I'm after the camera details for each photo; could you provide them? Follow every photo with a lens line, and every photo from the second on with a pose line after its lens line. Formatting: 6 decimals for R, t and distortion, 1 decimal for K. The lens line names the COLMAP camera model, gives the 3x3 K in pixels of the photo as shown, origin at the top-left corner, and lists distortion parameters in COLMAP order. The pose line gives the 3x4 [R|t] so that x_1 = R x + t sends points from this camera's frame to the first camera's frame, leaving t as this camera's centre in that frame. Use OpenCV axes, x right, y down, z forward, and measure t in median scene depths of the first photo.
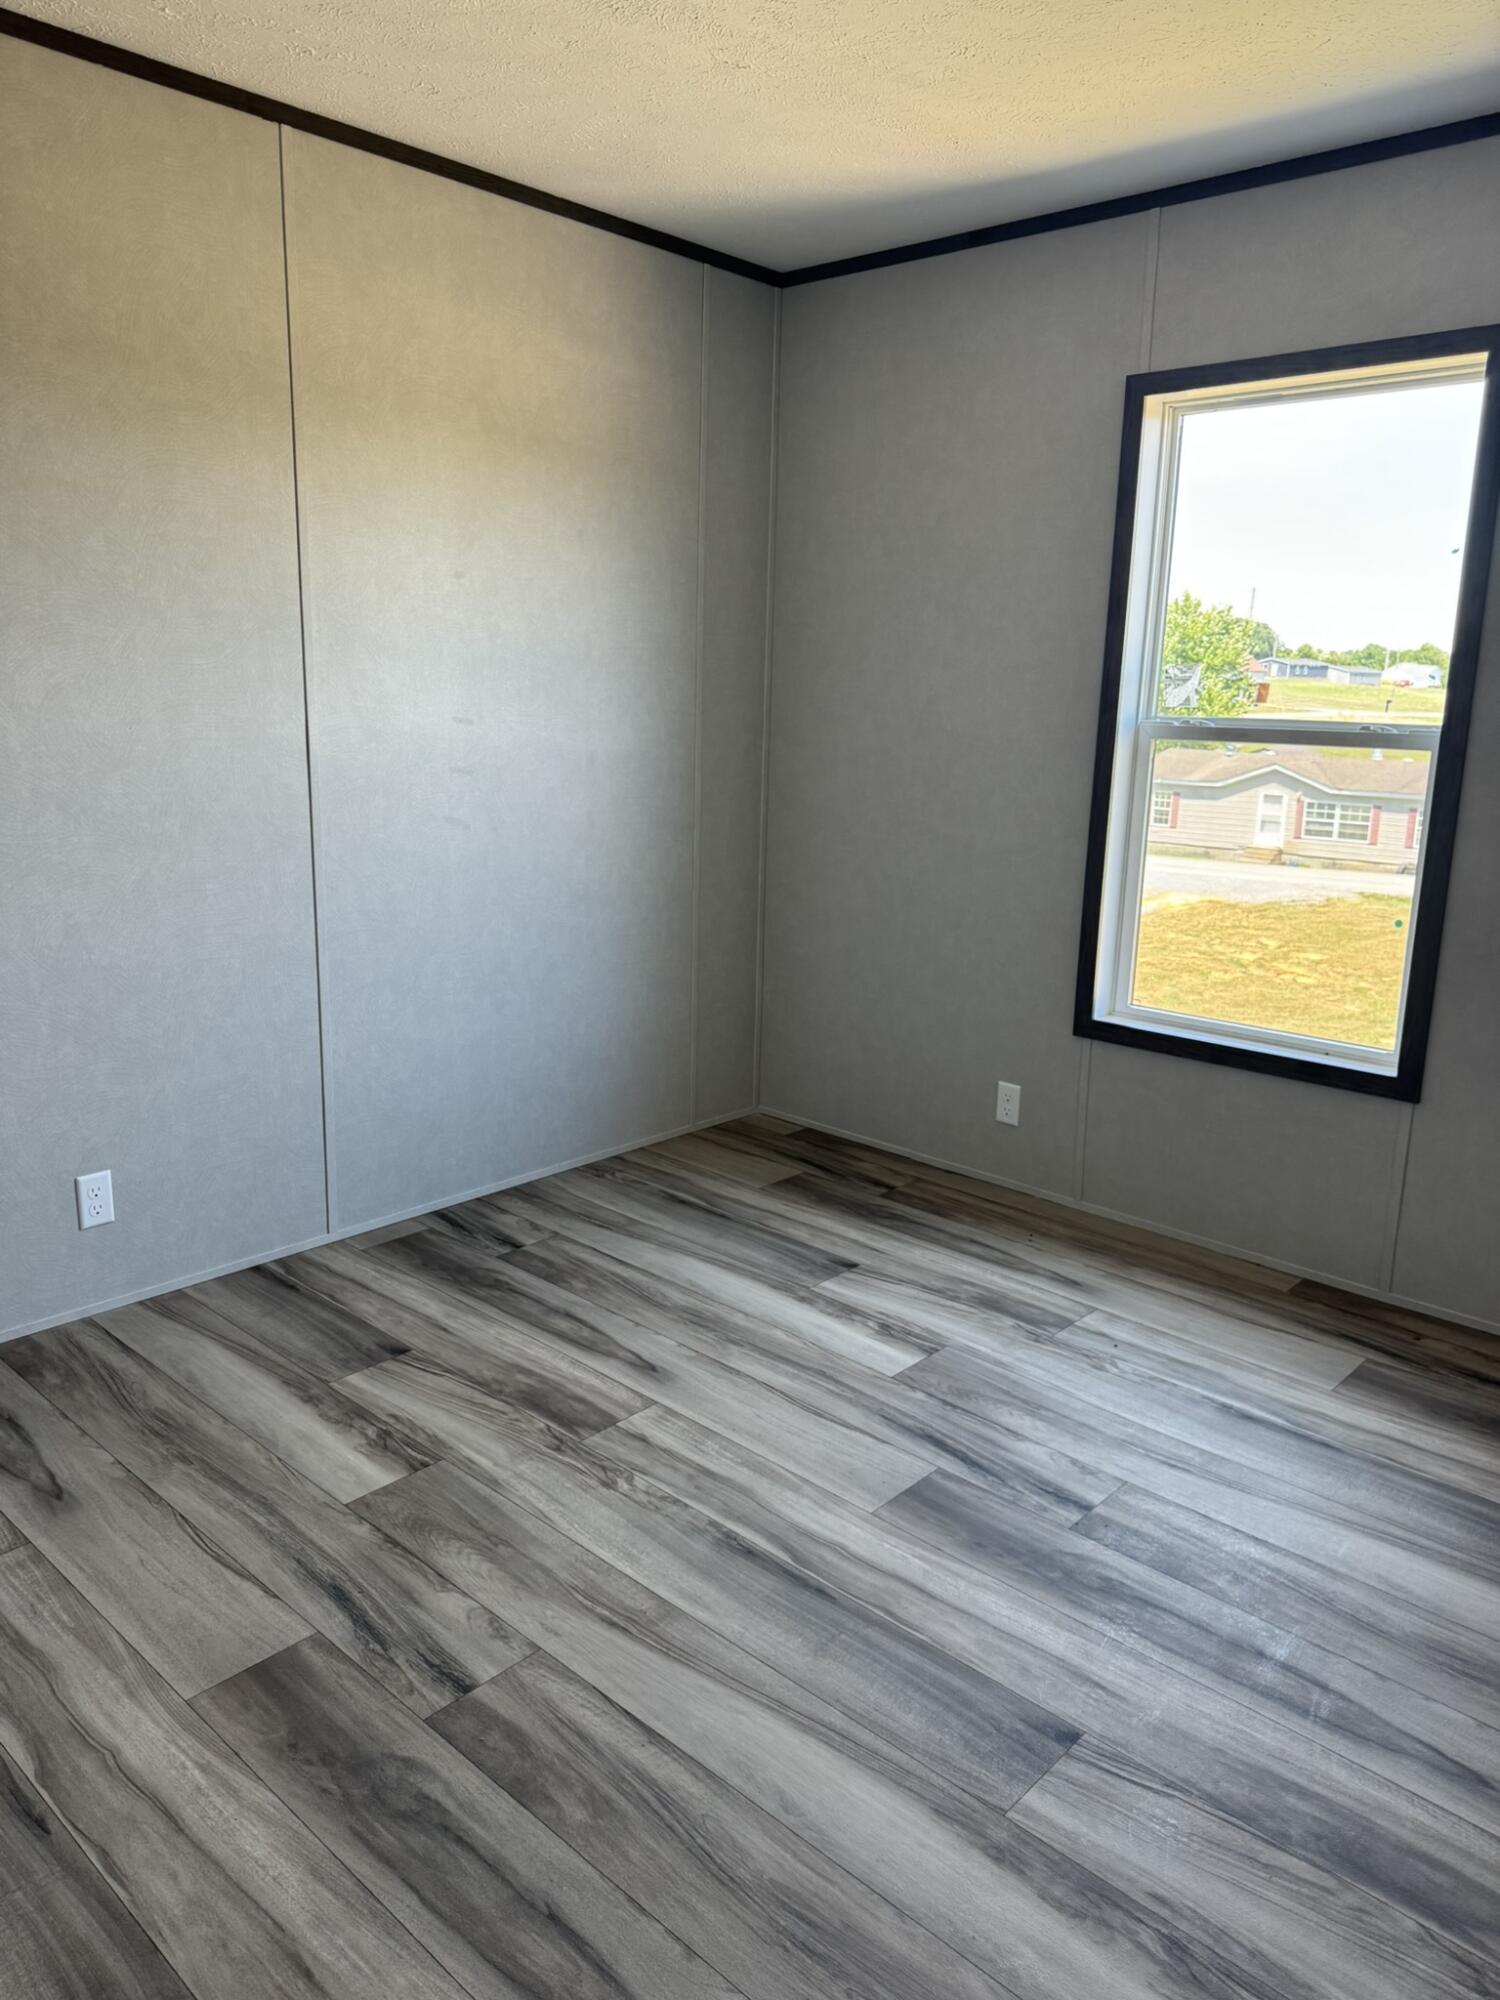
lens RADIAL K [[1414.8, 0, 750.0], [0, 1414.8, 1000.0], [0, 0, 1]] dist [0.110927, -0.108788]
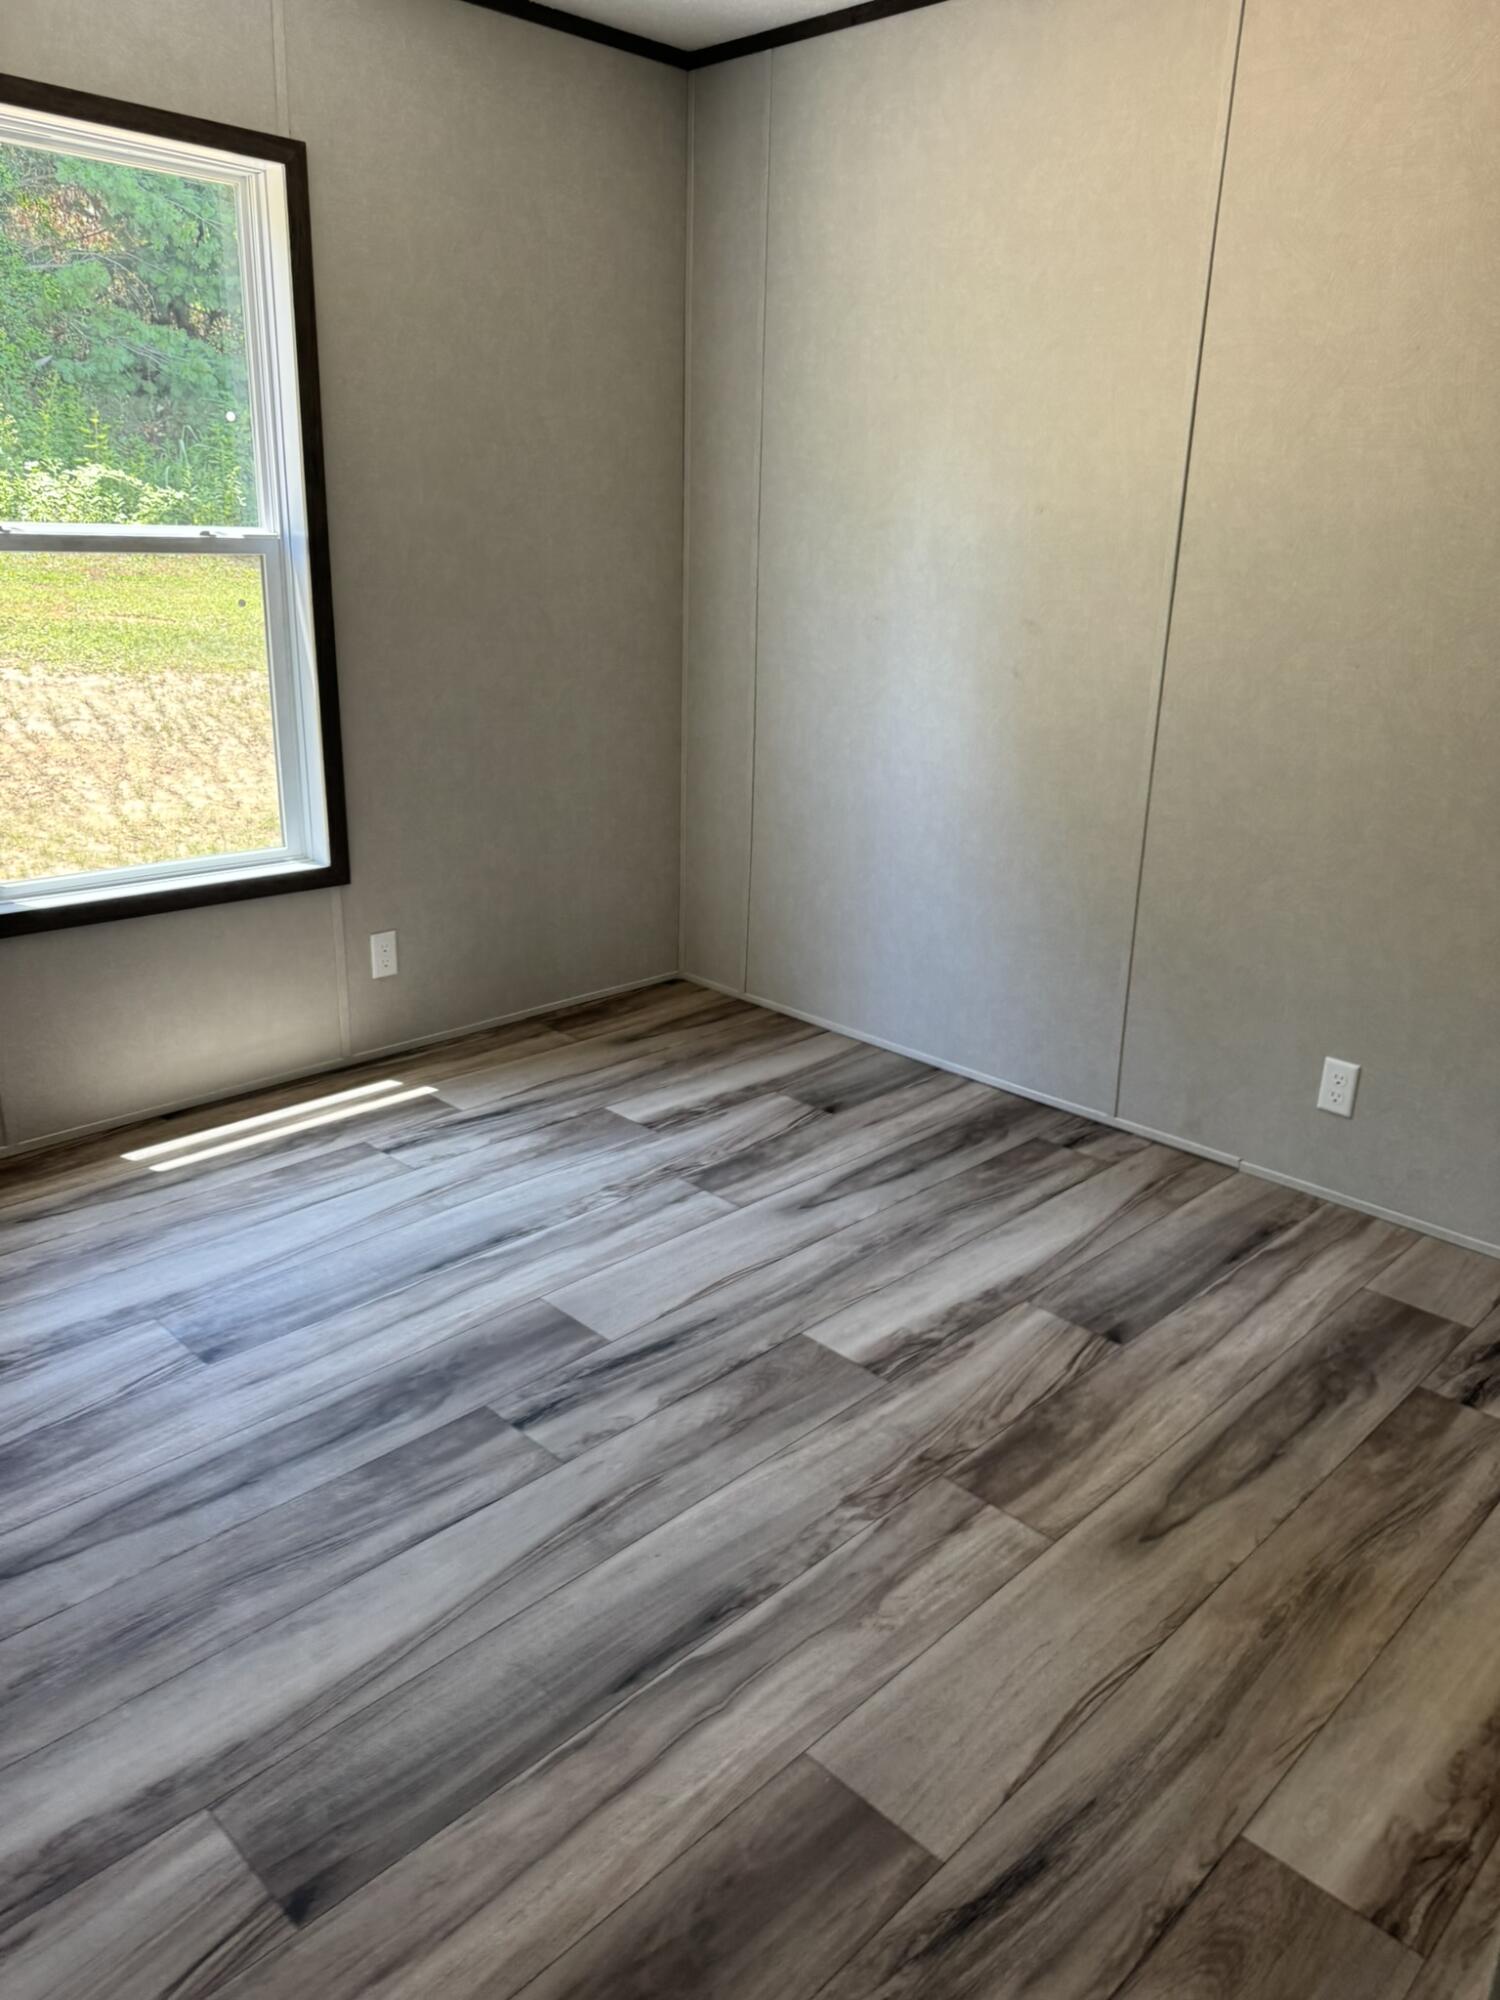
lens RADIAL K [[1414.8, 0, 750.0], [0, 1414.8, 1000.0], [0, 0, 1]] dist [0.110927, -0.108788]
pose [[-0.038784, 0.289174, -0.956491, 0.849449], [-0.253933, 0.922935, 0.289326, -0.159662], [0.966444, 0.254106, 0.037636, 0.871188]]
